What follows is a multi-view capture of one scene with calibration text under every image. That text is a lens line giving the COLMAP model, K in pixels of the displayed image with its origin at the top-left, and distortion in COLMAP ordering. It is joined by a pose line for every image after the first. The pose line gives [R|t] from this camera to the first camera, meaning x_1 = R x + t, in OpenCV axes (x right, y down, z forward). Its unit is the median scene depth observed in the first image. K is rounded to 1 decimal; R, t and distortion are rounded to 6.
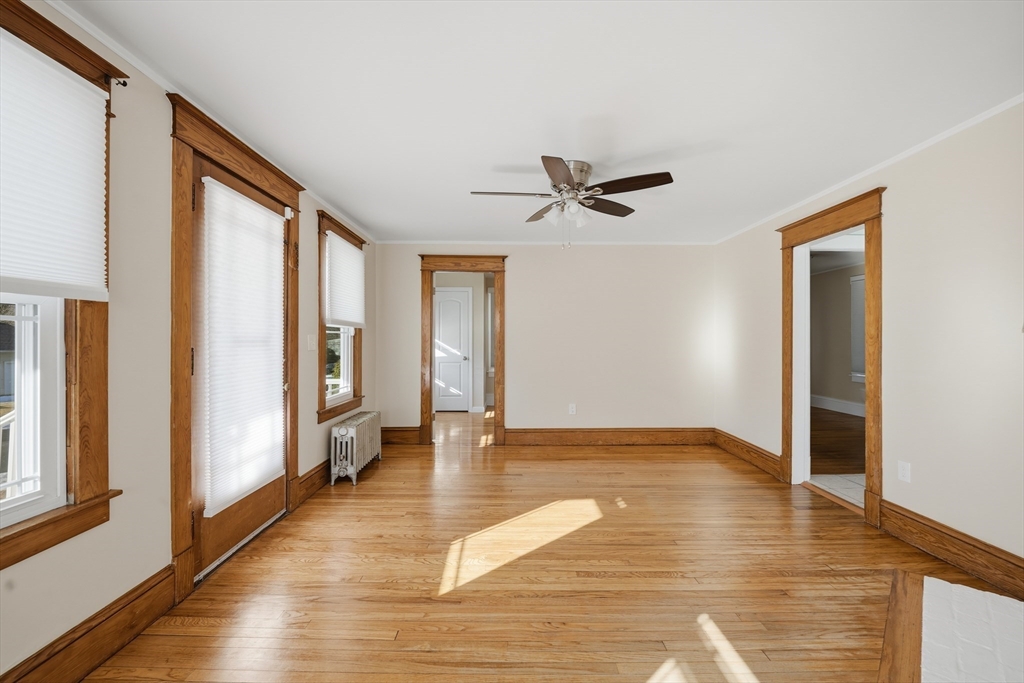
lens RADIAL K [[419.6, 0, 514.1], [0, 419.6, 335.7], [0, 0, 1]] dist [-0.003734, -0.001020]
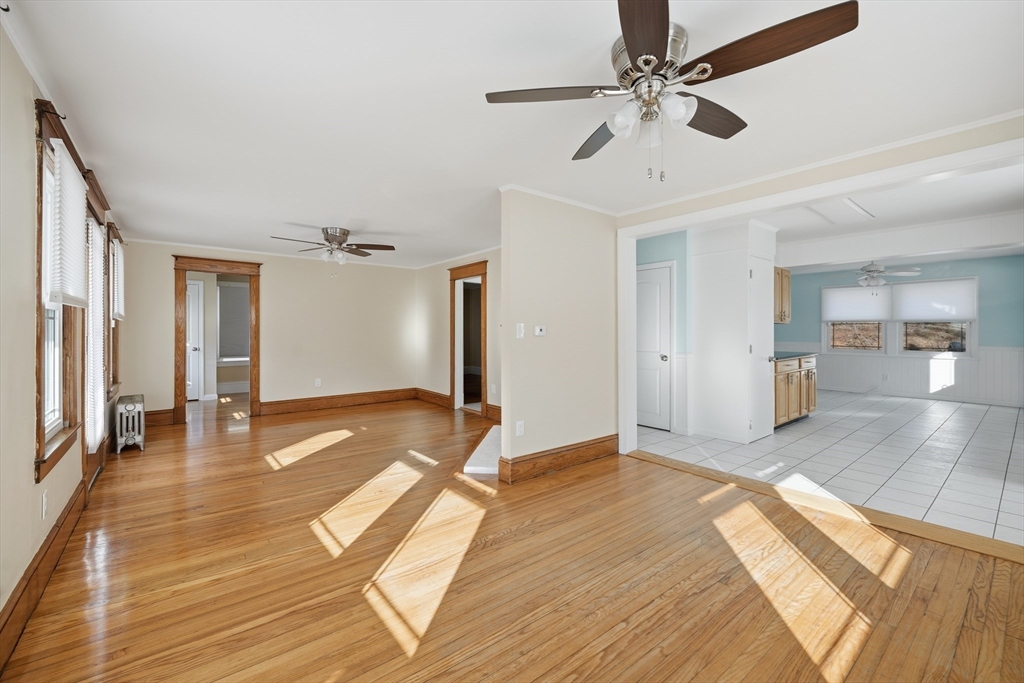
lens RADIAL K [[424.9, 0, 508.7], [0, 424.9, 332.1], [0, 0, 1]] dist [-0.012056, -0.000124]
pose [[0.792296, -0.003957, 0.610125, -0.283103], [-0.003679, 0.999930, 0.011263, -0.005198], [-0.610126, -0.011168, 0.792225, -0.617925]]
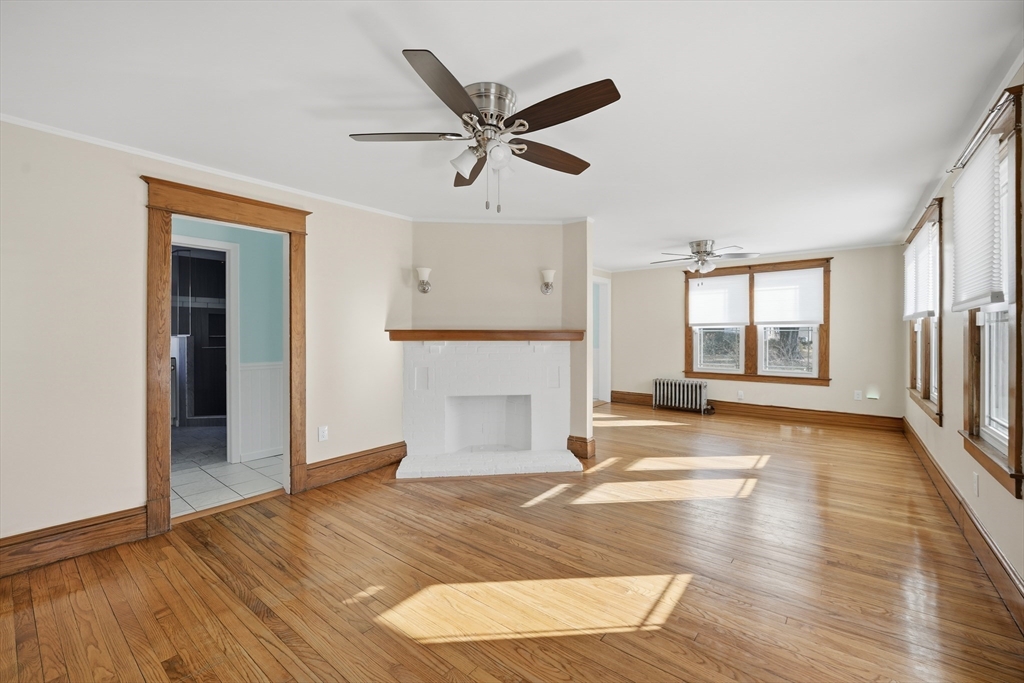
lens RADIAL K [[419.6, 0, 514.1], [0, 419.6, 335.7], [0, 0, 1]] dist [-0.003734, -0.001020]
pose [[-0.778003, 0.001620, 0.628259, -0.279963], [-0.002490, 0.999981, -0.005662, 0.011282], [-0.628256, -0.005969, -0.777984, 1.194226]]
